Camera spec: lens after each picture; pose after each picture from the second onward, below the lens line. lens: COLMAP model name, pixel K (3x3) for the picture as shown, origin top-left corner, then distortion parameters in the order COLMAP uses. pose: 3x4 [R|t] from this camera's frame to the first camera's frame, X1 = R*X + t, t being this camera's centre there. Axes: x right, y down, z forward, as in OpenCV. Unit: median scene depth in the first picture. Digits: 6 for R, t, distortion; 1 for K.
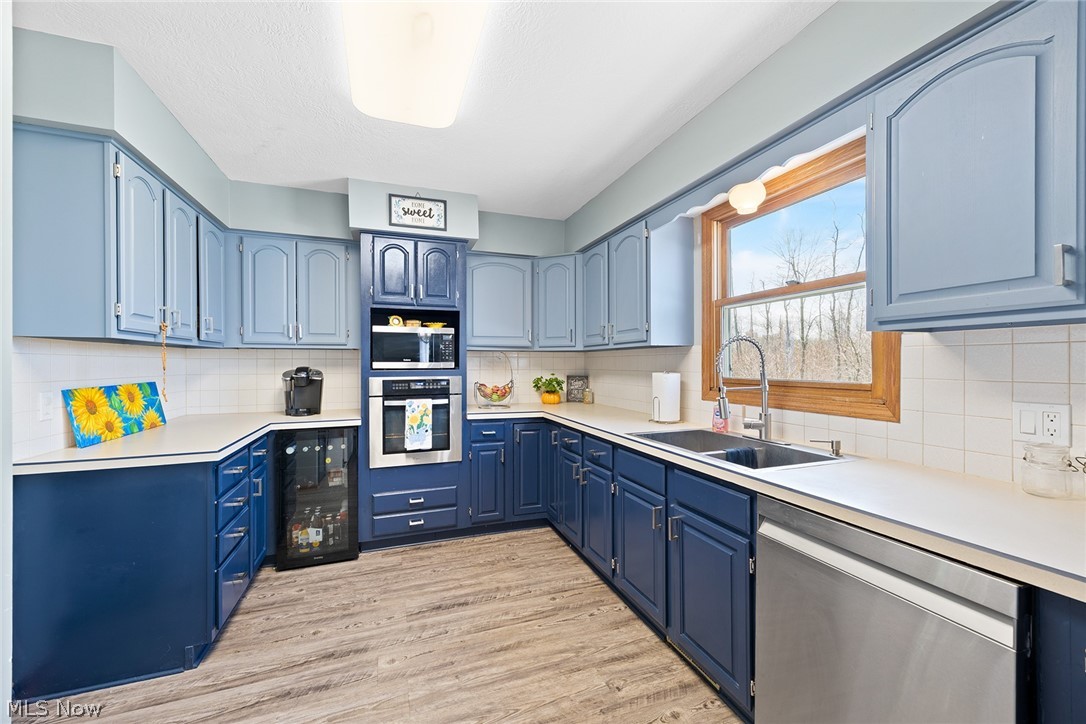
lens RADIAL K [[426.1, 0, 539.8], [0, 426.1, 367.1], [0, 0, 1]] dist [0.002835, 0.000070]
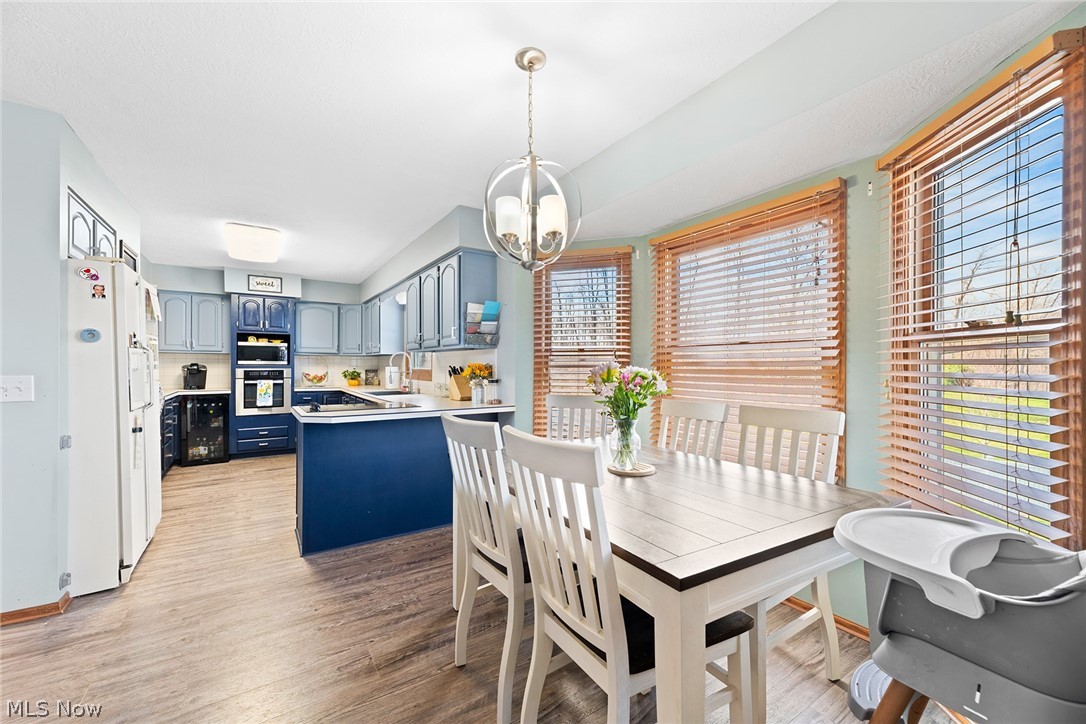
lens RADIAL K [[426.1, 0, 539.8], [0, 426.1, 367.1], [0, 0, 1]] dist [0.002835, 0.000070]
pose [[0.971703, 0.004342, 0.236165, 0.474134], [-0.003233, 0.999982, -0.005081, 0.021912], [-0.236183, 0.004174, 0.971700, -1.186243]]
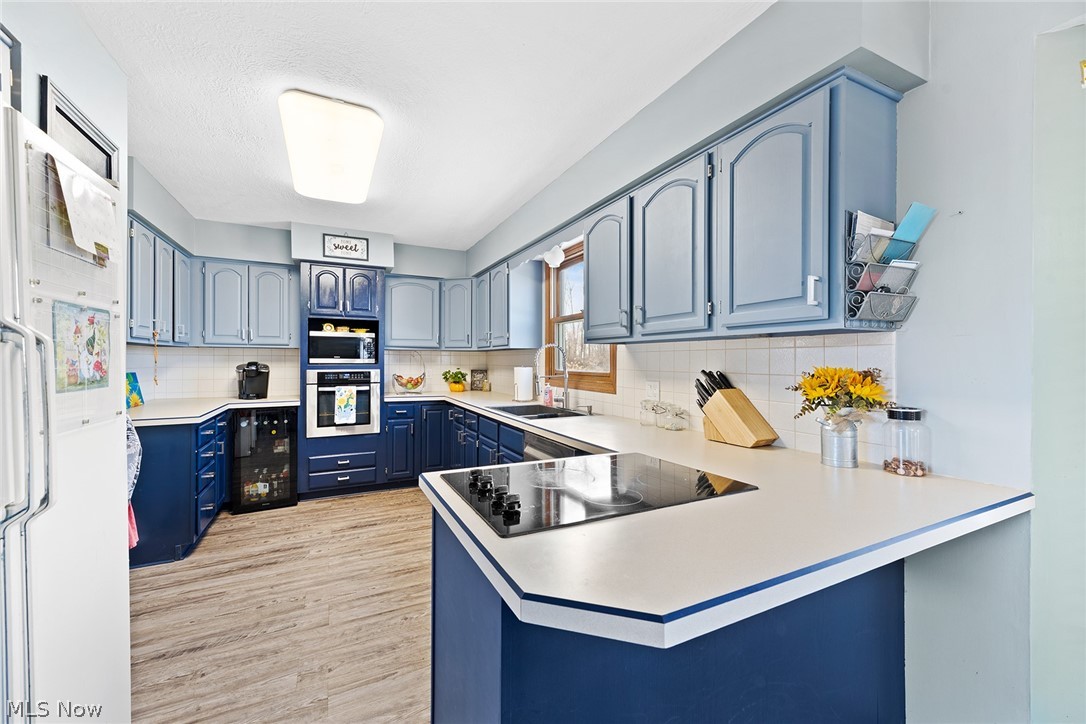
lens RADIAL K [[426.5, 0, 543.0], [0, 426.5, 362.0], [0, 0, 1]] dist [0.000833, 0.000222]
pose [[0.993327, 0.004835, 0.115231, 0.179324], [-0.004324, 0.999980, -0.004683, 0.002472], [-0.115251, 0.004154, 0.993328, -0.409010]]
